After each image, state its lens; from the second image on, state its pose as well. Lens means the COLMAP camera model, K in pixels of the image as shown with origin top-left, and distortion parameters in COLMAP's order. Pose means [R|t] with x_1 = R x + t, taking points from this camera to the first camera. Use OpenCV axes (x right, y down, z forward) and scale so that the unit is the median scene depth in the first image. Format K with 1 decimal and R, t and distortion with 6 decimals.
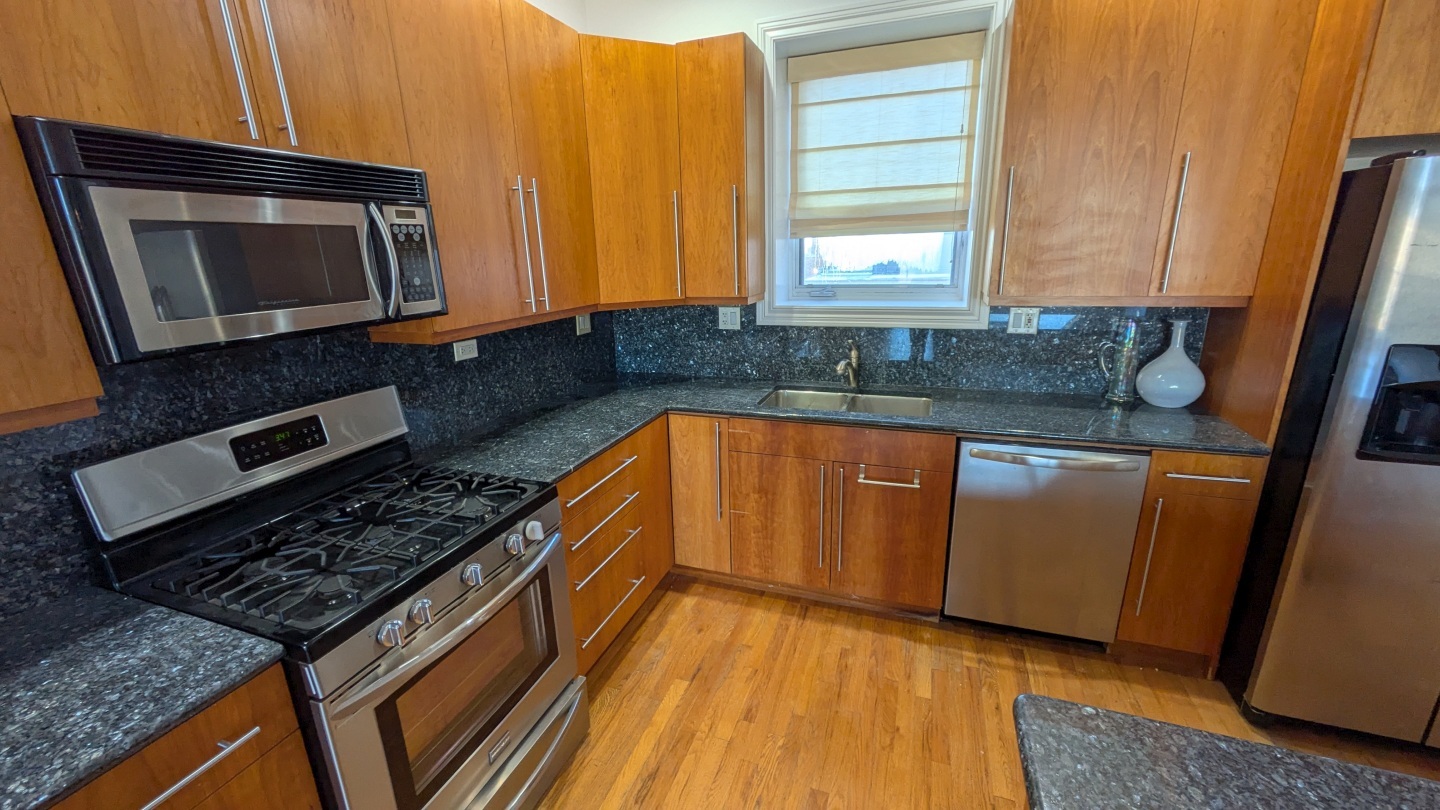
lens RADIAL K [[561.6, 0, 717.7], [0, 561.6, 407.6], [0, 0, 1]] dist [-0.004271, 0.002474]
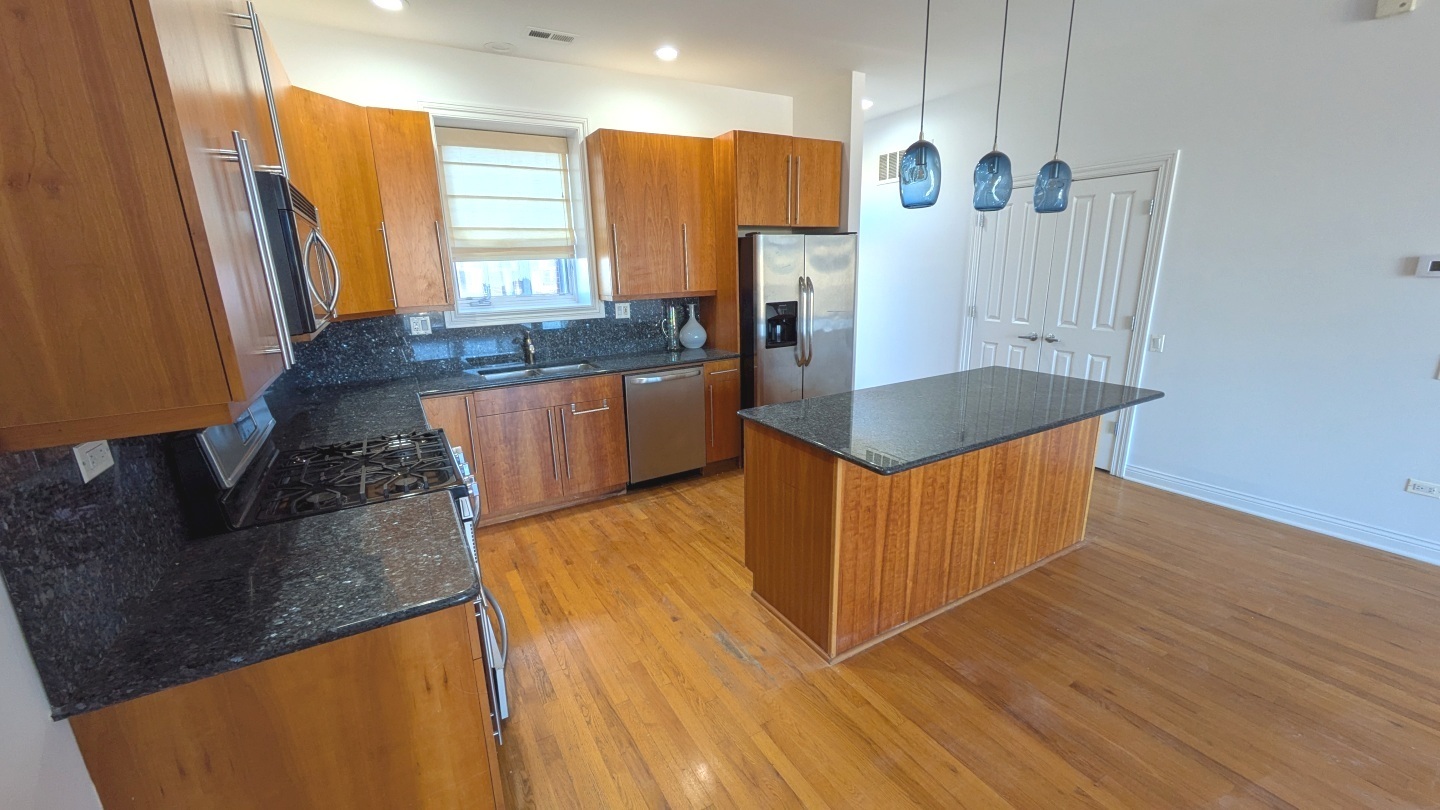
lens RADIAL K [[561.6, 0, 717.7], [0, 561.6, 406.0], [0, 0, 1]] dist [-0.004271, 0.002474]
pose [[0.638022, -0.178901, 0.748948, -0.672682], [0.215971, 0.975172, 0.048956, 0.120144], [-0.739111, 0.130516, 0.660818, -0.344334]]
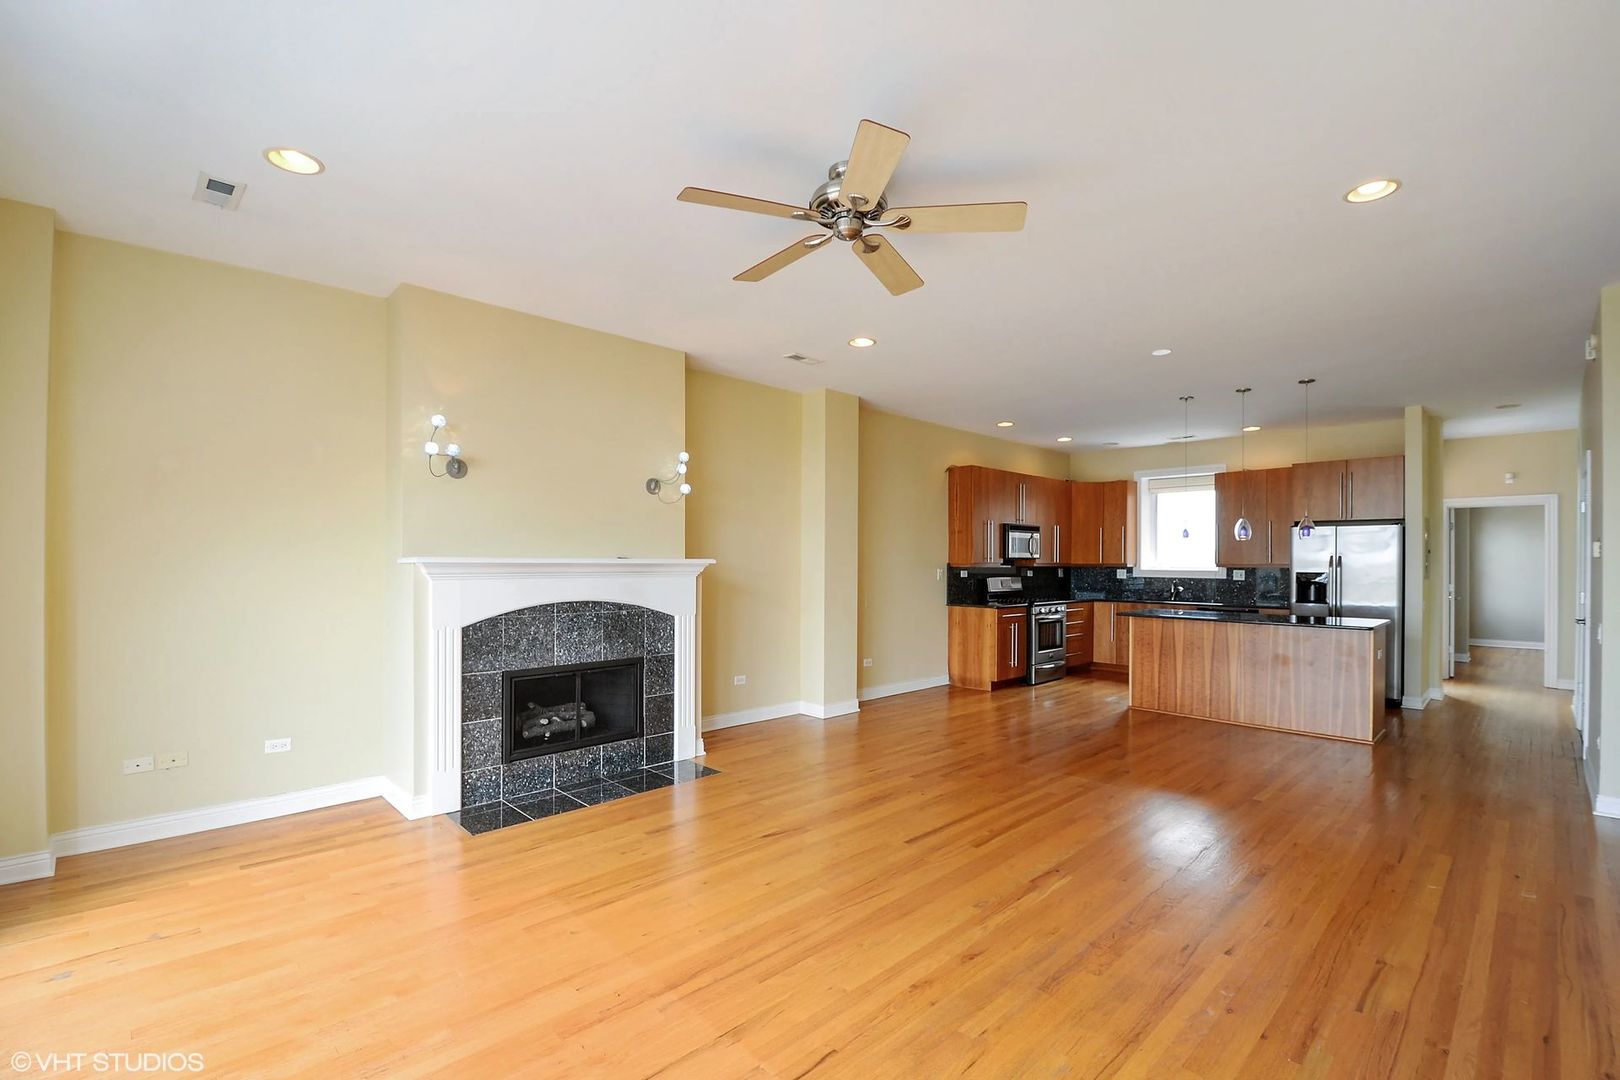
lens RADIAL K [[727.6, 0, 810.8], [0, 727.6, 560.3], [0, 0, 1]] dist [0.009300, -0.000633]
pose [[0.901565, 0.034429, -0.431272, 0.225070], [-0.148000, 0.961233, -0.232654, 0.982203], [0.406543, 0.273581, 0.871709, -3.183371]]
